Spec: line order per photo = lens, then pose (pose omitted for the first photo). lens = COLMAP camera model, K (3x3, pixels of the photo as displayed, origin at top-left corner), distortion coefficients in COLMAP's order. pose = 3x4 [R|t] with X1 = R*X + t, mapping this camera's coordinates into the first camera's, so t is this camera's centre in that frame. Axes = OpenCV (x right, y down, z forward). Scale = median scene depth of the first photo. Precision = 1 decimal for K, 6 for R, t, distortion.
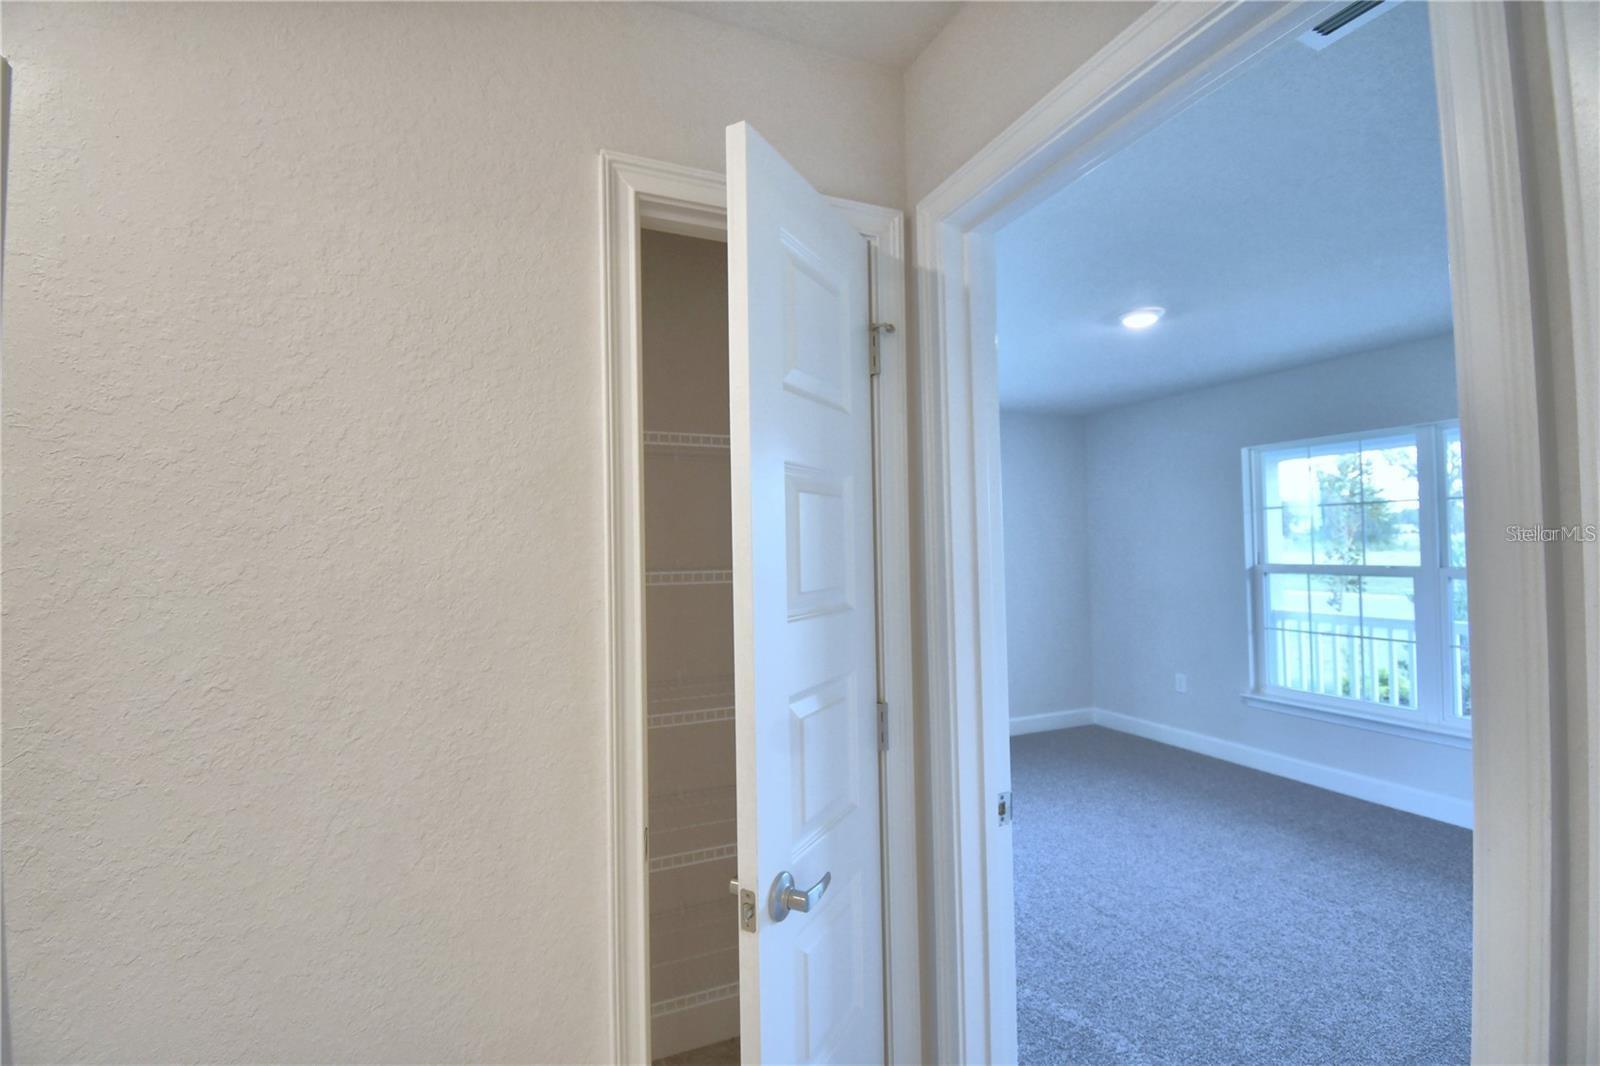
lens RADIAL K [[700.9, 0, 802.9], [0, 700.9, 534.0], [0, 0, 1]] dist [0.008837, -0.019027]
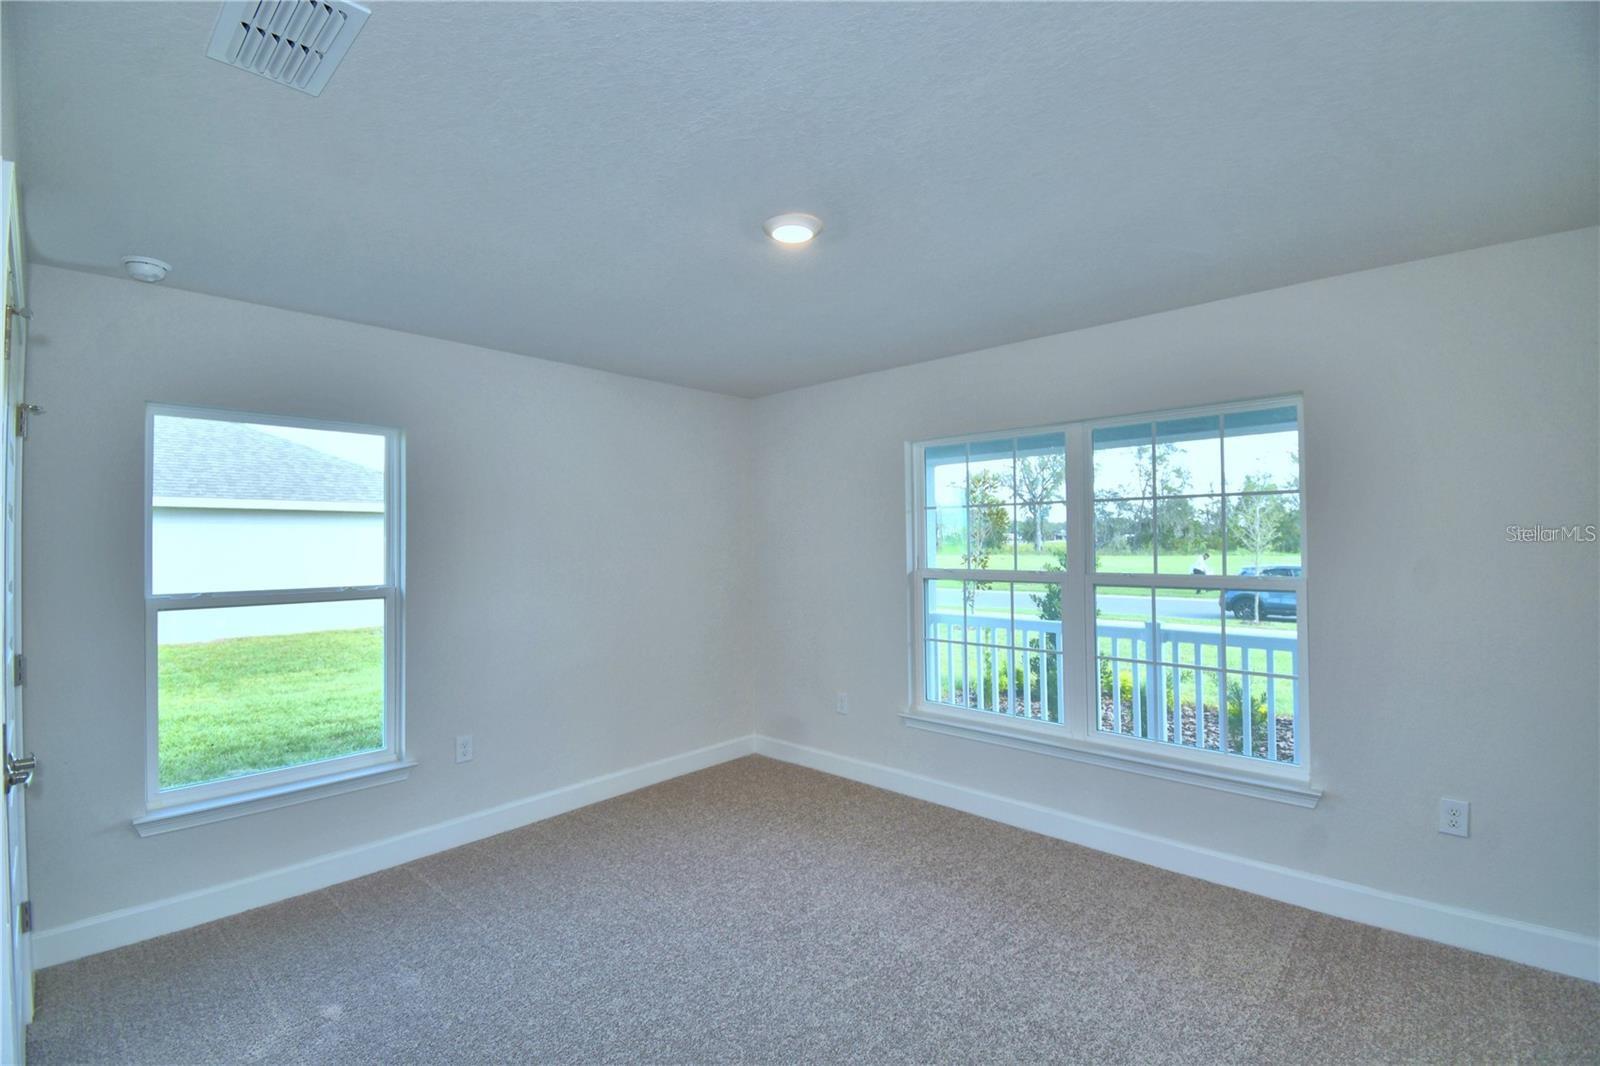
lens RADIAL K [[700.9, 0, 799.9], [0, 700.9, 537.7], [0, 0, 1]] dist [0.008837, -0.019027]
pose [[0.913230, 0.013436, 0.407222, 0.148073], [-0.014759, 0.999891, 0.000108, 0.003860], [-0.407176, -0.006109, 0.913329, 0.248273]]
